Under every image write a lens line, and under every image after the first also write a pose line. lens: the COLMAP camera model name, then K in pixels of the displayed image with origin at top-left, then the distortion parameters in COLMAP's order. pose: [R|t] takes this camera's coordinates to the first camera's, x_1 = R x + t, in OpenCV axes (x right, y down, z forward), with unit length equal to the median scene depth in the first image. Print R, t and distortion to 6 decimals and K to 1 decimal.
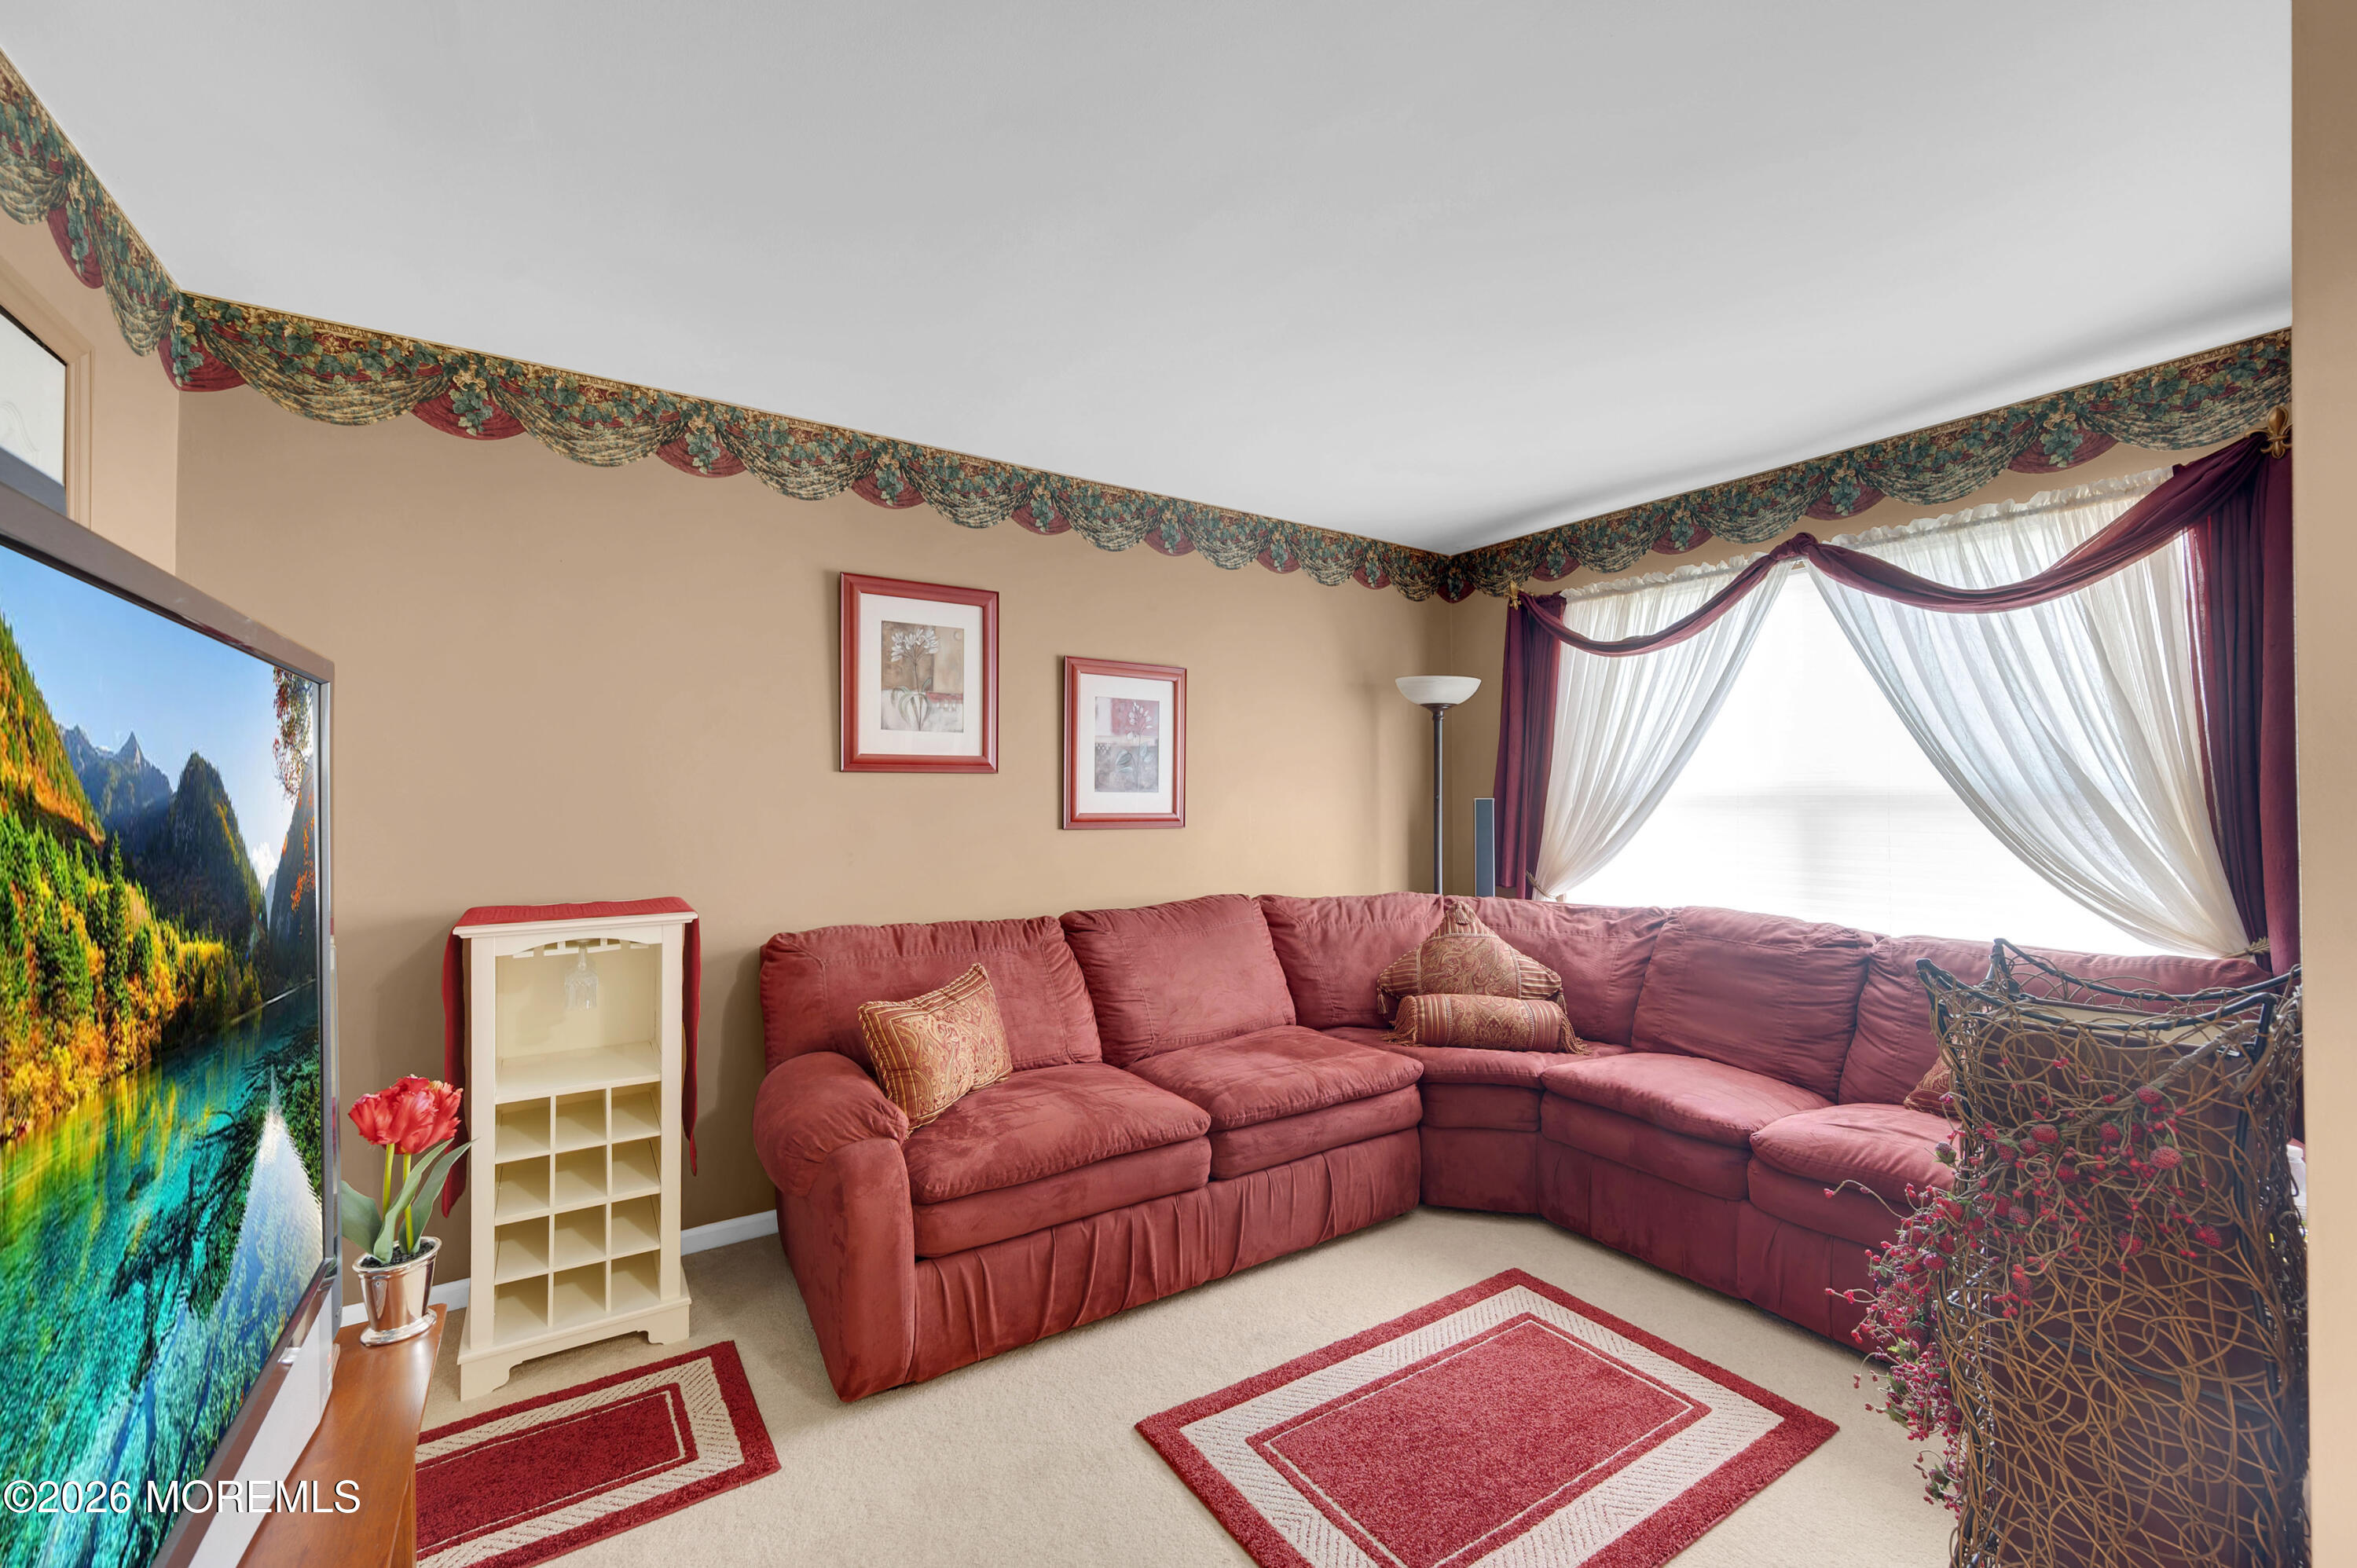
lens RADIAL K [[927.3, 0, 1176.2], [0, 927.3, 784.9], [0, 0, 1]] dist [0.000528, 0.000046]
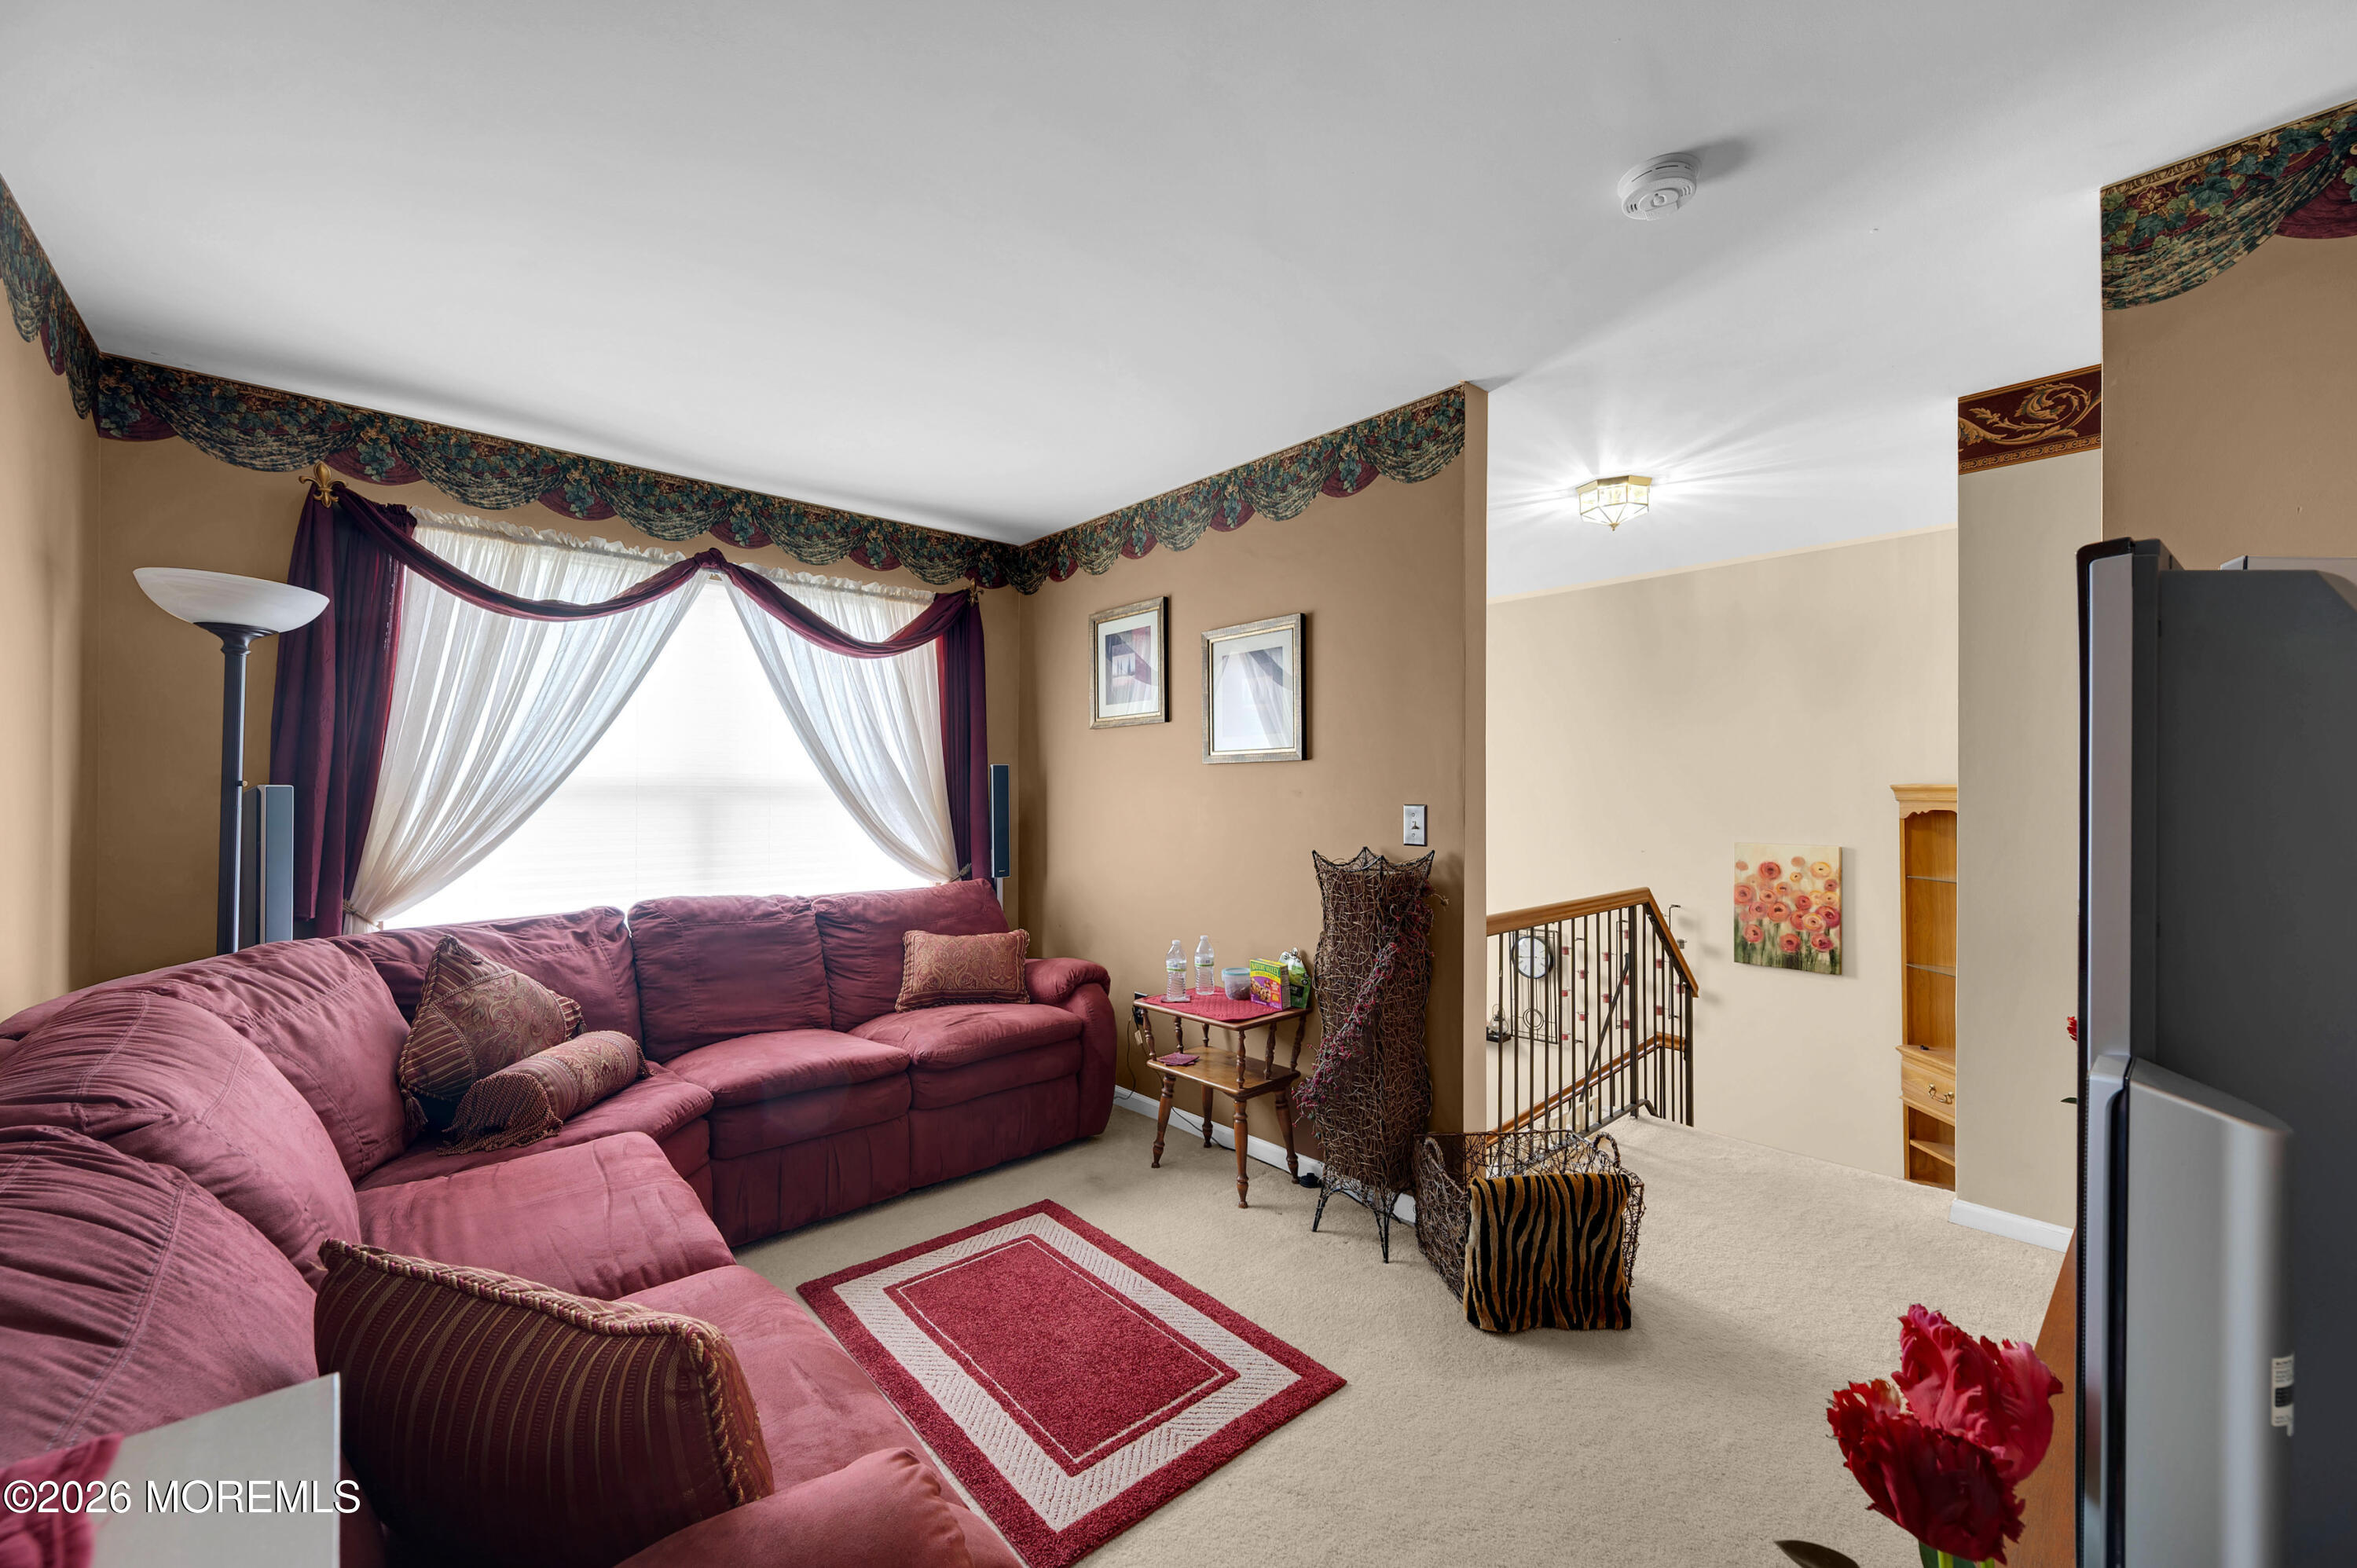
lens RADIAL K [[935.1, 0, 1183.0], [0, 935.1, 805.5], [0, 0, 1]] dist [-0.000503, -0.000045]
pose [[-0.151232, -0.002029, 0.988496, -0.512754], [-0.007806, 0.999969, 0.000858, 0.027972], [-0.988467, -0.007587, -0.151243, 0.626877]]
